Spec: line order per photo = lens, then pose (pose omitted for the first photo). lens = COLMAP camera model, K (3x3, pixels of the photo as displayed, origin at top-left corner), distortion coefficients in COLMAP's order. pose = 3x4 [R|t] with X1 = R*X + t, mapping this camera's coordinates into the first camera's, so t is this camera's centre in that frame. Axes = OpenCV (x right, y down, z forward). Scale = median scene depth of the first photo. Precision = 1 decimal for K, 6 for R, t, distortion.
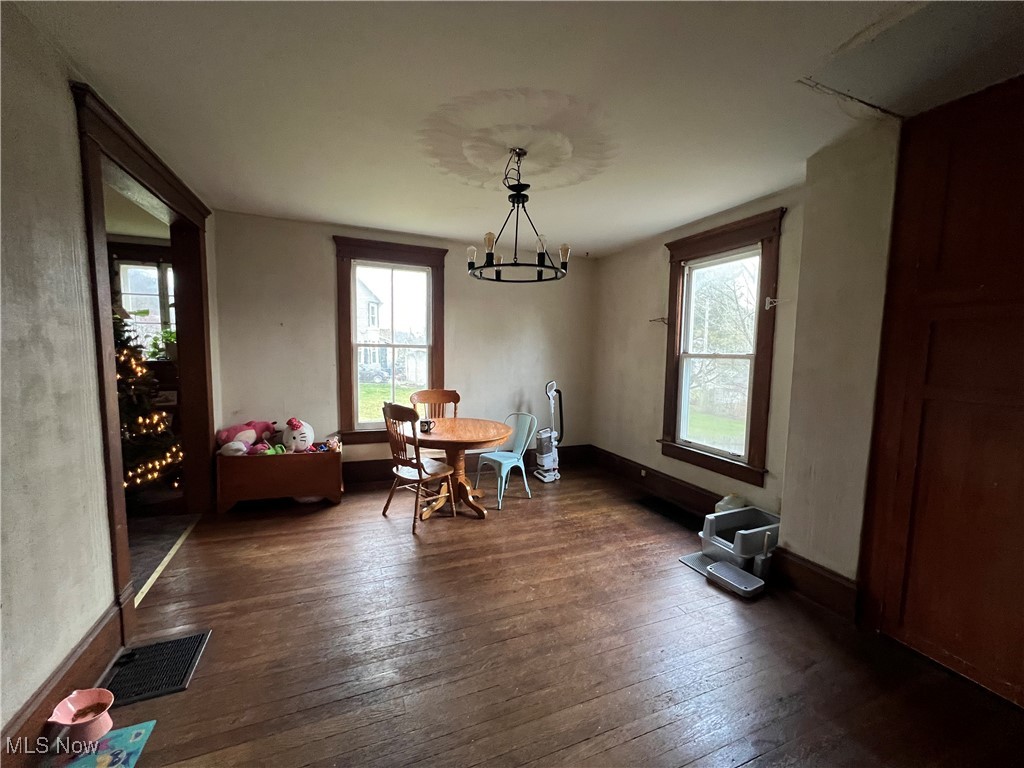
lens RADIAL K [[406.3, 0, 513.1], [0, 406.3, 387.6], [0, 0, 1]] dist [-0.000617, -0.000423]
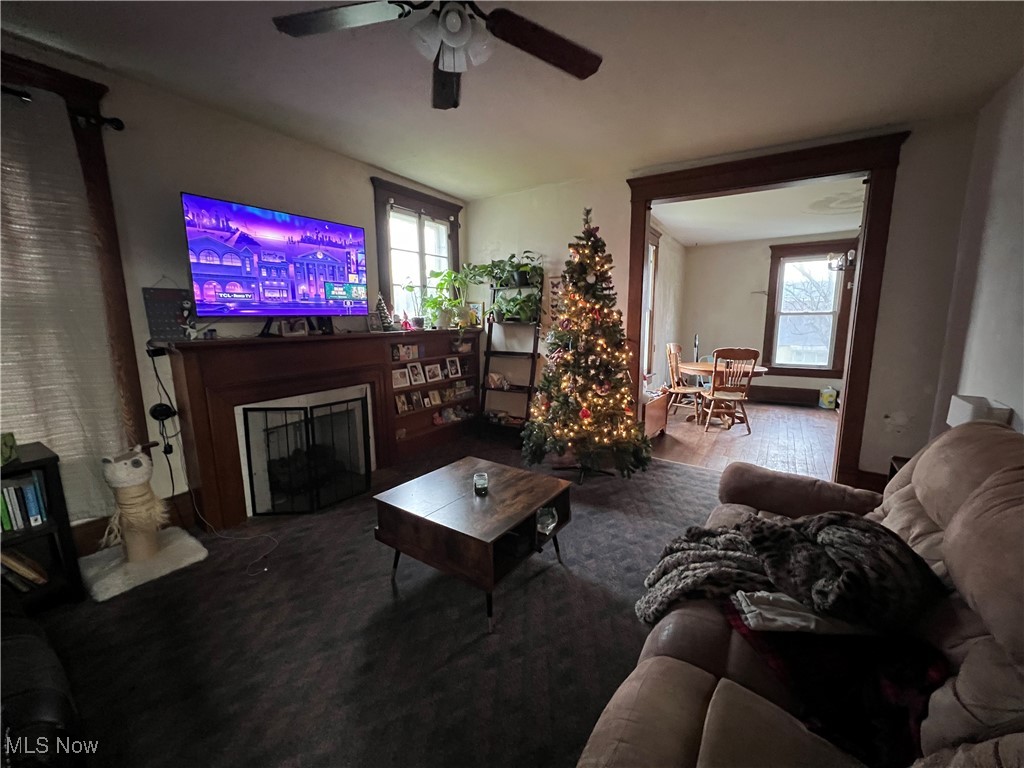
lens RADIAL K [[406.3, 0, 509.7], [0, 406.3, 386.0], [0, 0, 1]] dist [-0.000617, -0.000423]
pose [[0.824615, -0.112343, 0.554427, -1.541776], [0.069104, 0.992747, 0.098380, -0.026628], [-0.561458, -0.042813, 0.826397, 0.224902]]
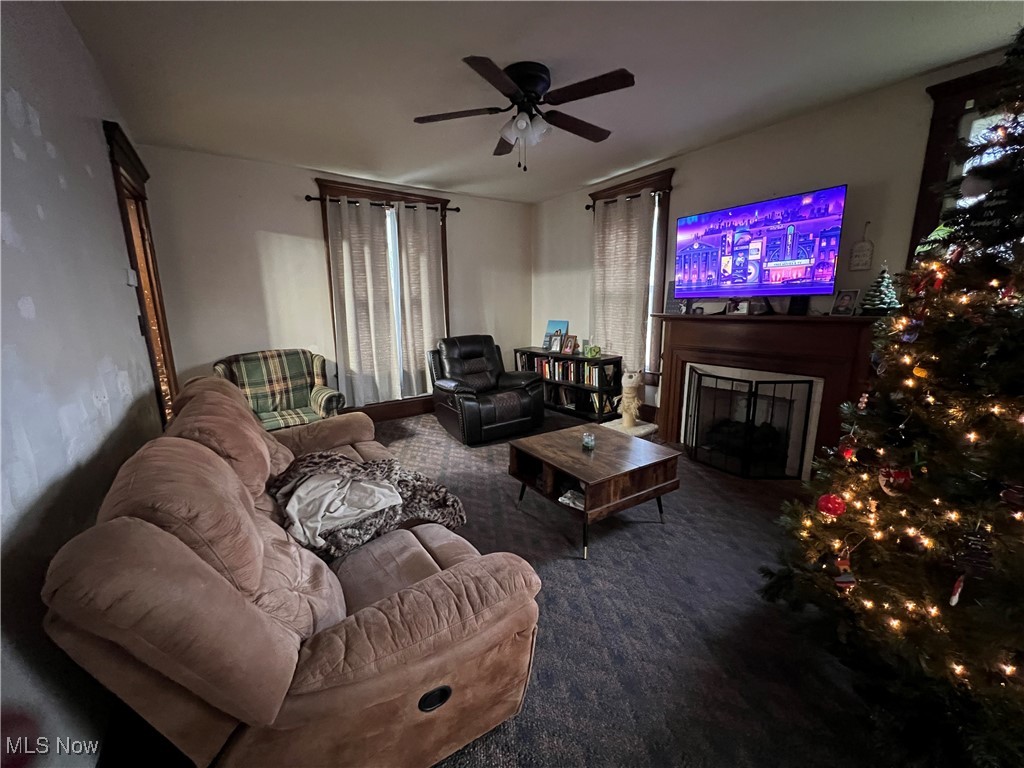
lens RADIAL K [[406.3, 0, 514.8], [0, 406.3, 390.7], [0, 0, 1]] dist [-0.000617, -0.000423]
pose [[0.216473, 0.187180, -0.958177, -0.665064], [-0.075924, 0.981704, 0.174623, -0.028646], [0.973332, 0.034948, 0.226724, 0.441425]]
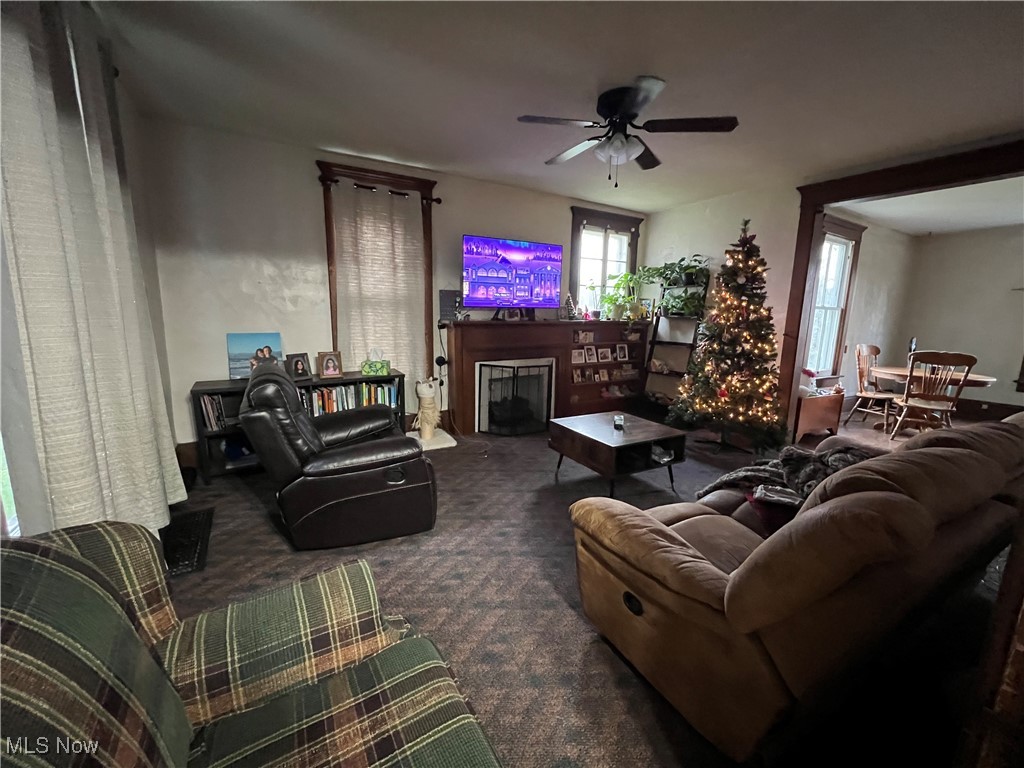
lens RADIAL K [[406.3, 0, 510.0], [0, 406.3, 389.4], [0, 0, 1]] dist [-0.000617, -0.000423]
pose [[0.989638, -0.024489, 0.141484, -1.617181], [0.010446, 0.995017, 0.099161, 0.008440], [-0.143208, -0.096655, 0.984962, -0.083578]]
